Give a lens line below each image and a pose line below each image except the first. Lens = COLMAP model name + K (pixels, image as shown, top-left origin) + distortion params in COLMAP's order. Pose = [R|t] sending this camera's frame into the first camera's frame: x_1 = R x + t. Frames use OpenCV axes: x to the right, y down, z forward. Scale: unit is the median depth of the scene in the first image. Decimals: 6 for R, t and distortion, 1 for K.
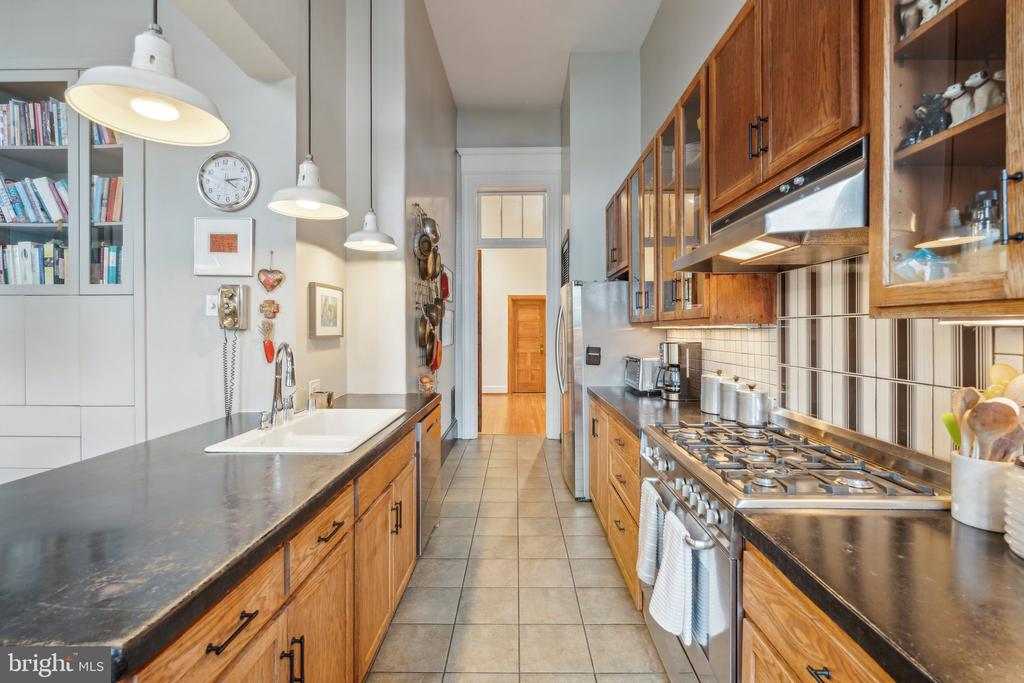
lens RADIAL K [[449.5, 0, 515.6], [0, 449.5, 331.4], [0, 0, 1]] dist [-0.000784, 0.000050]
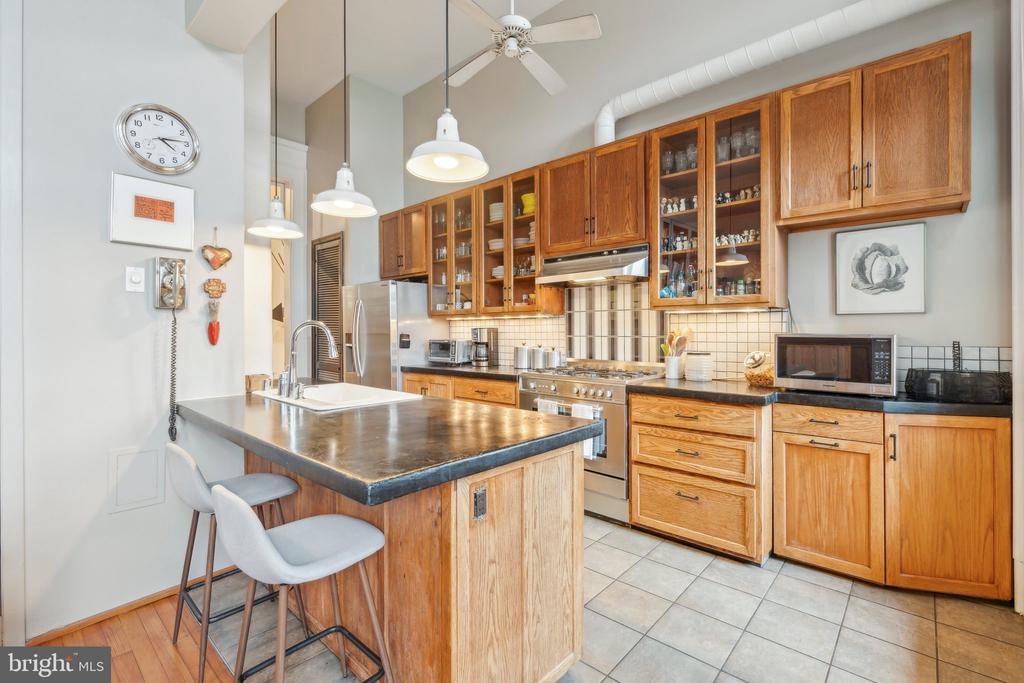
lens RADIAL K [[449.5, 0, 515.6], [0, 449.5, 331.4], [0, 0, 1]] dist [-0.000784, 0.000050]
pose [[0.666714, -0.003032, 0.745307, -0.834950], [0.005254, 0.999986, -0.000632, 0.044783], [-0.745295, 0.004337, 0.666721, -0.101434]]
